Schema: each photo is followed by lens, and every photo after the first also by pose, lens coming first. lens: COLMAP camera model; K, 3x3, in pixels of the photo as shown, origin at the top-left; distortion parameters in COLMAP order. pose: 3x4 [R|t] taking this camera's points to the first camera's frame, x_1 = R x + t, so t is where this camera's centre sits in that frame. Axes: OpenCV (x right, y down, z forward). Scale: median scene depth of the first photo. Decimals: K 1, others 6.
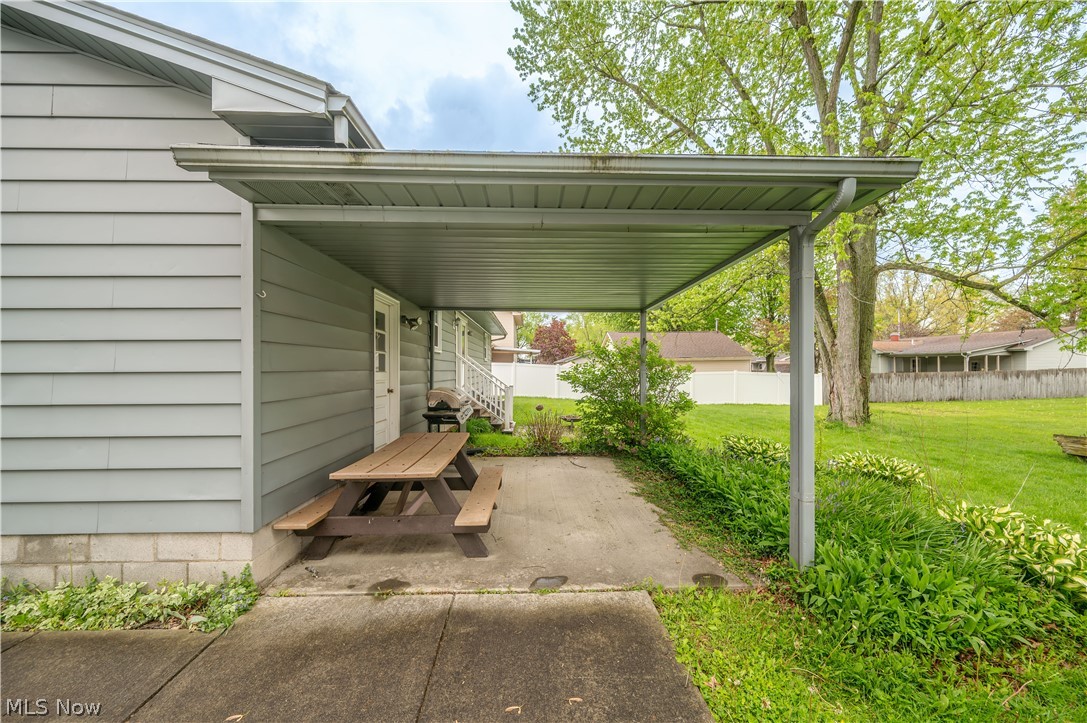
lens RADIAL K [[436.9, 0, 538.4], [0, 436.9, 364.8], [0, 0, 1]] dist [-0.001449, -0.000105]
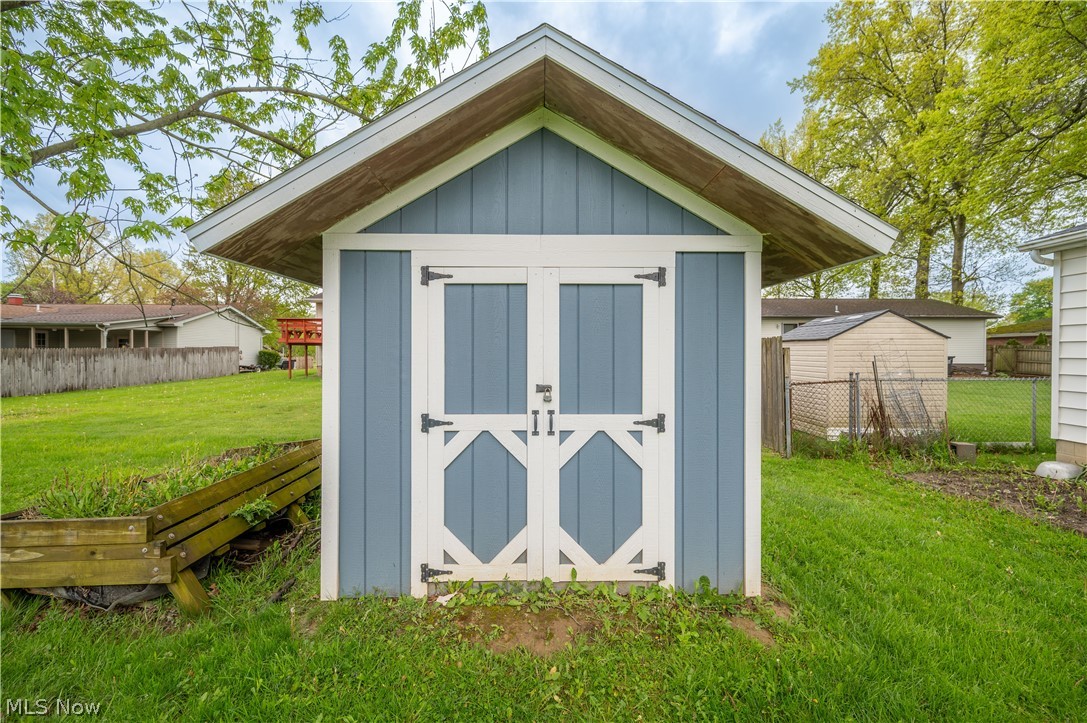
lens RADIAL K [[428.7, 0, 534.0], [0, 428.7, 357.2], [0, 0, 1]] dist [-0.001632, -0.000202]
pose [[0.090870, -0.006949, 0.995838, 0.685139], [-0.008470, 0.999934, 0.007751, 0.035257], [-0.995827, -0.009139, 0.090805, 0.433298]]
